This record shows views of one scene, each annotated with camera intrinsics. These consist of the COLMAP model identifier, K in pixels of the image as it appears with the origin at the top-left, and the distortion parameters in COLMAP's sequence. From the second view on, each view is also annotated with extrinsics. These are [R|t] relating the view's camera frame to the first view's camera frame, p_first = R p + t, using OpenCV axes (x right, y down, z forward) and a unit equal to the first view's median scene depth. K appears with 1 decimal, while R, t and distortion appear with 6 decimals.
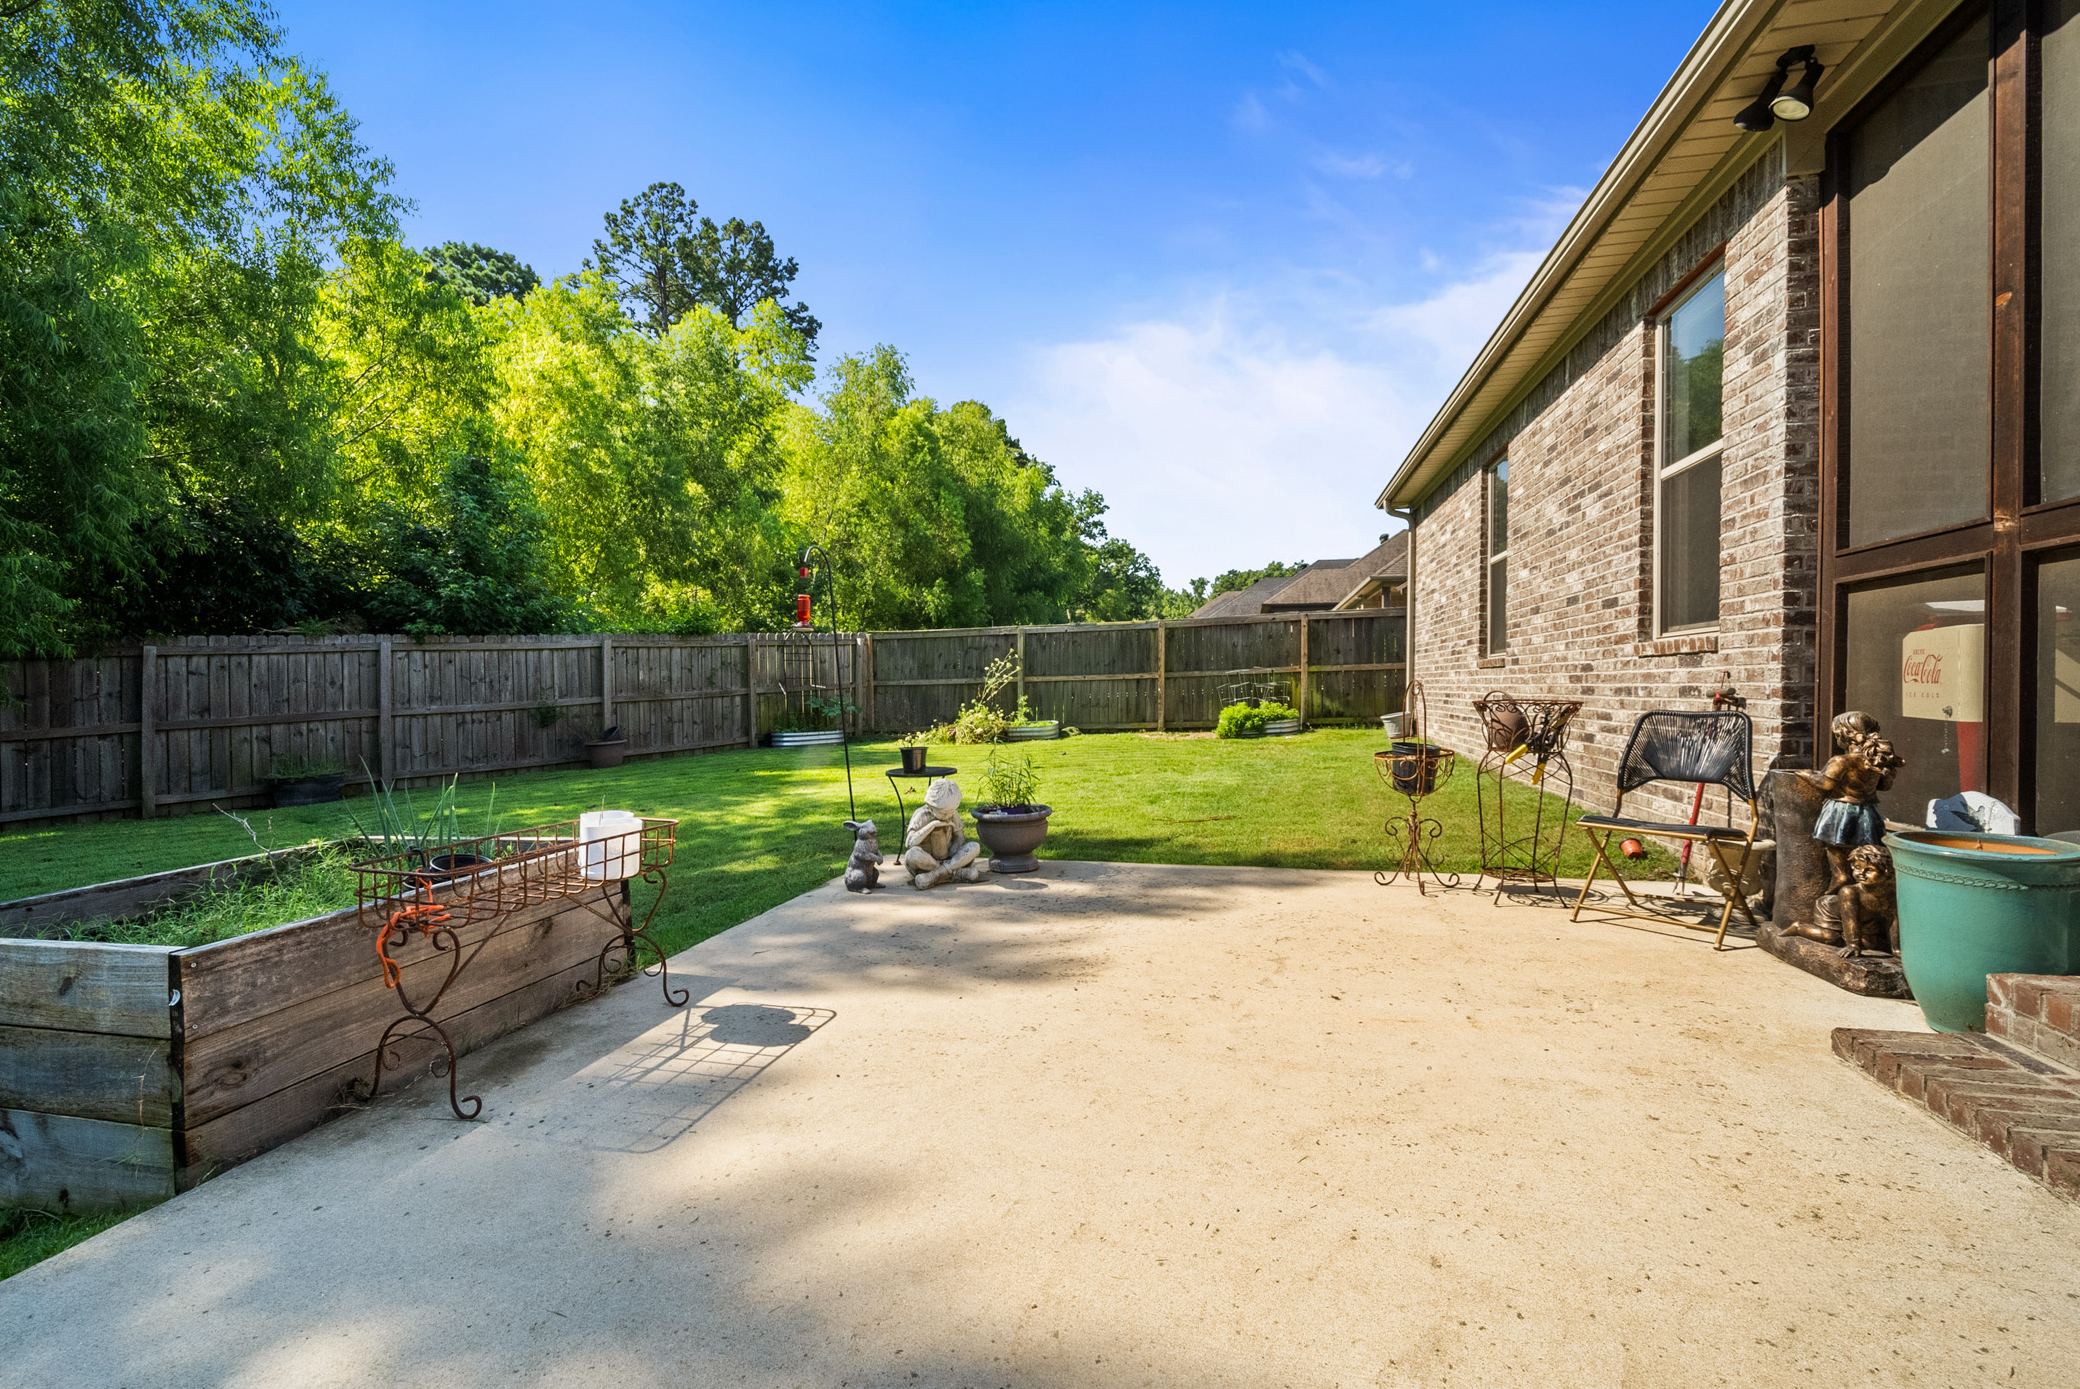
lens RADIAL K [[812.8, 0, 1049.4], [0, 812.8, 704.2], [0, 0, 1]] dist [-0.006799, -0.000204]
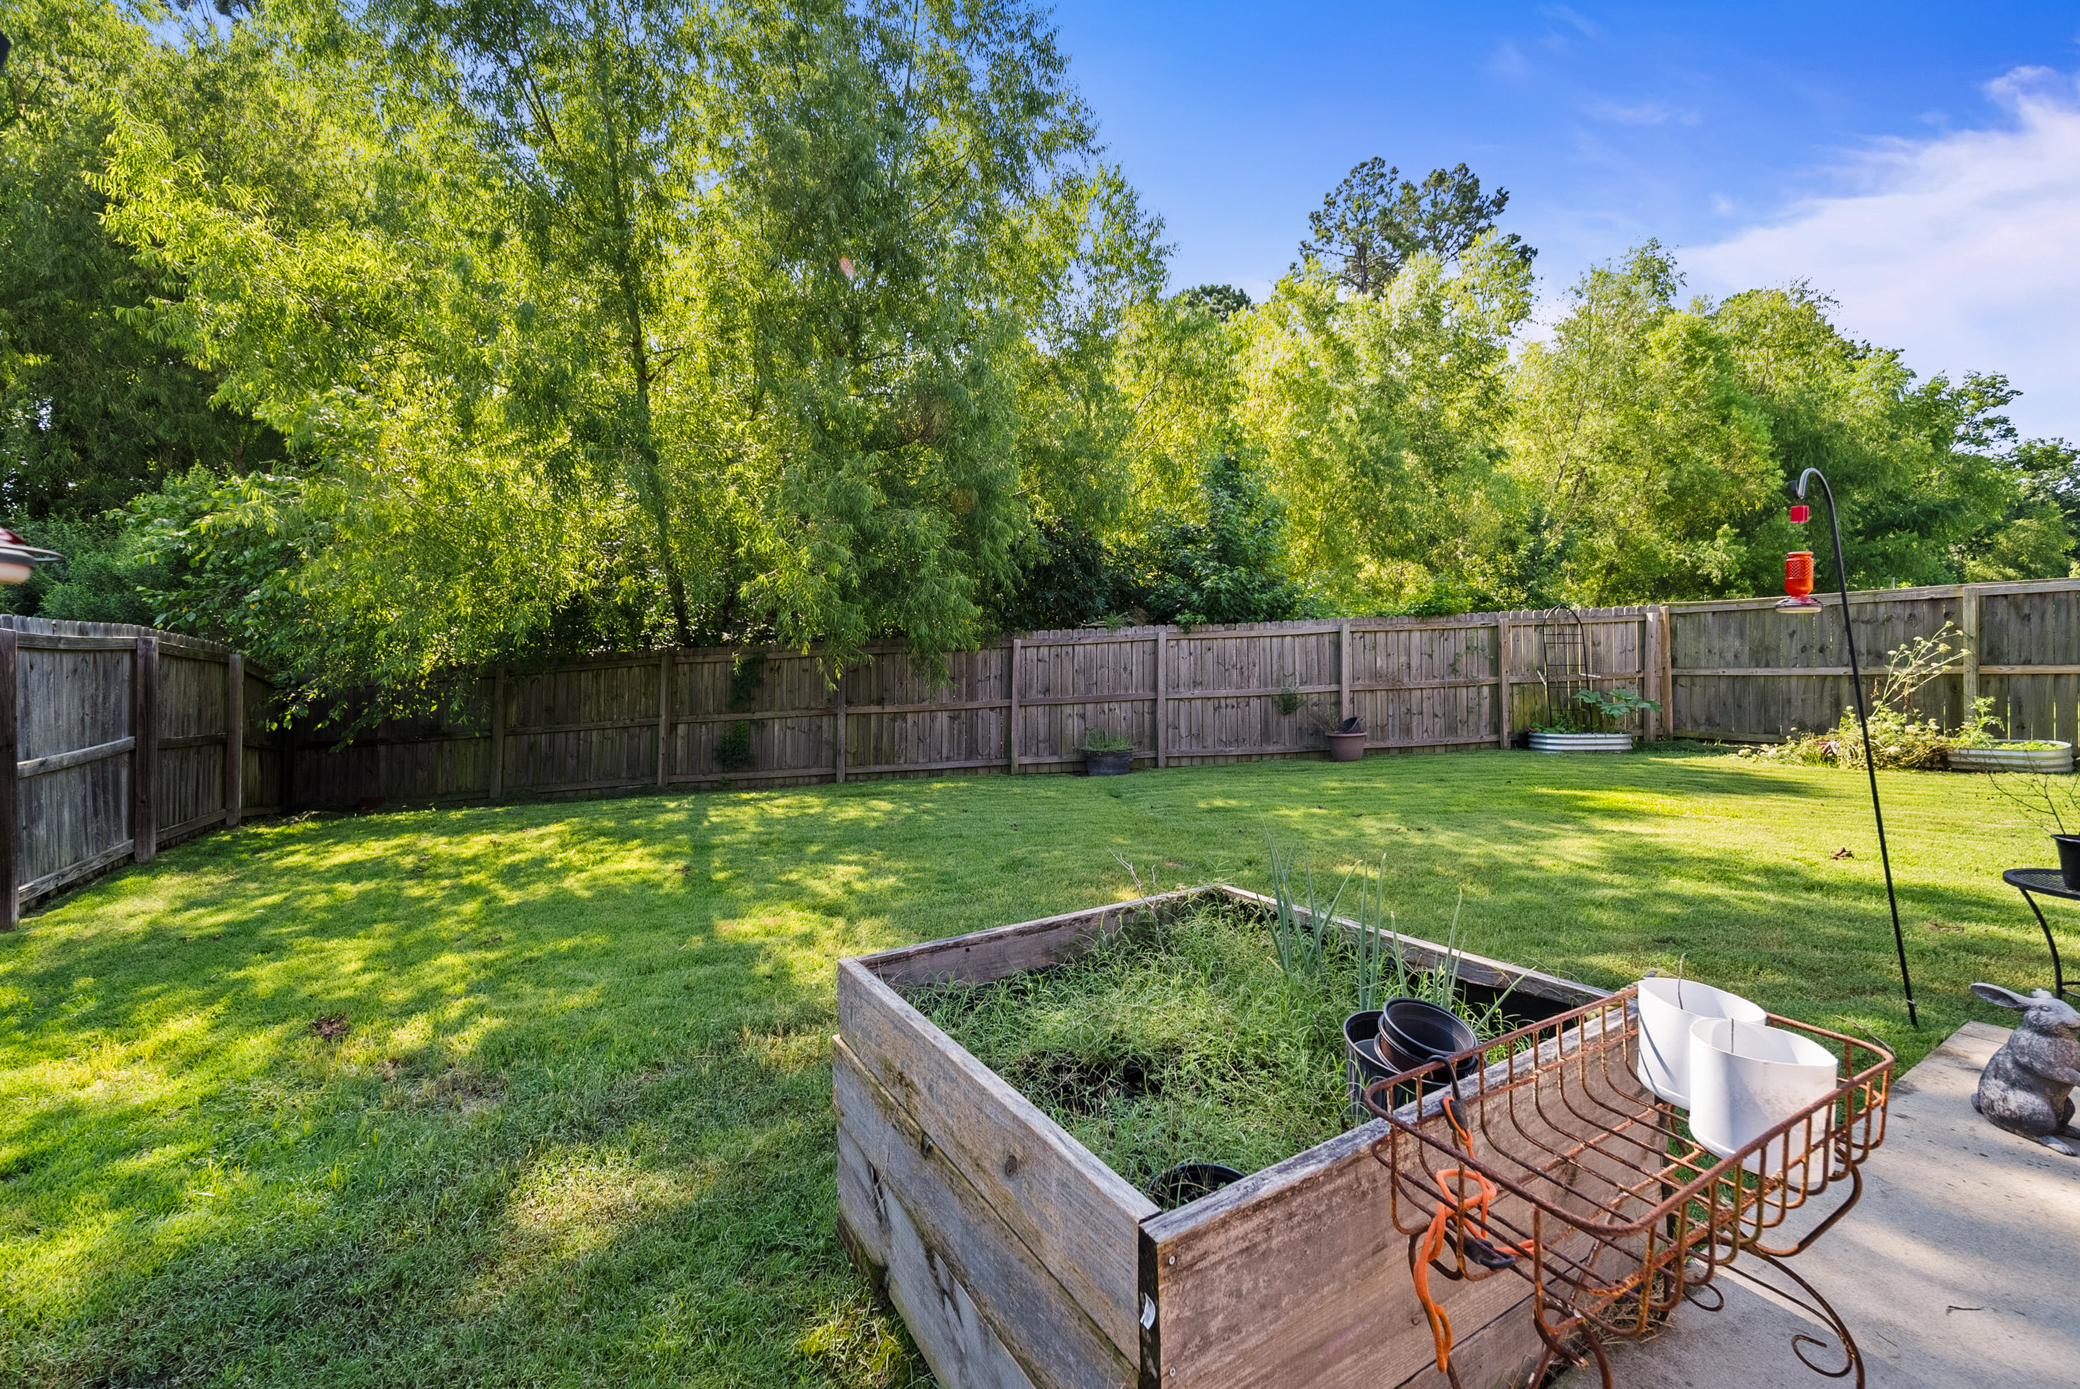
lens RADIAL K [[846.5, 0, 1056.9], [0, 846.5, 660.5], [0, 0, 1]] dist [-0.001177, -0.000111]
pose [[0.714609, 0.003269, -0.699517, -0.087500], [-0.023765, 0.999525, -0.019606, -0.009118], [0.699120, 0.030634, 0.714347, 0.055779]]
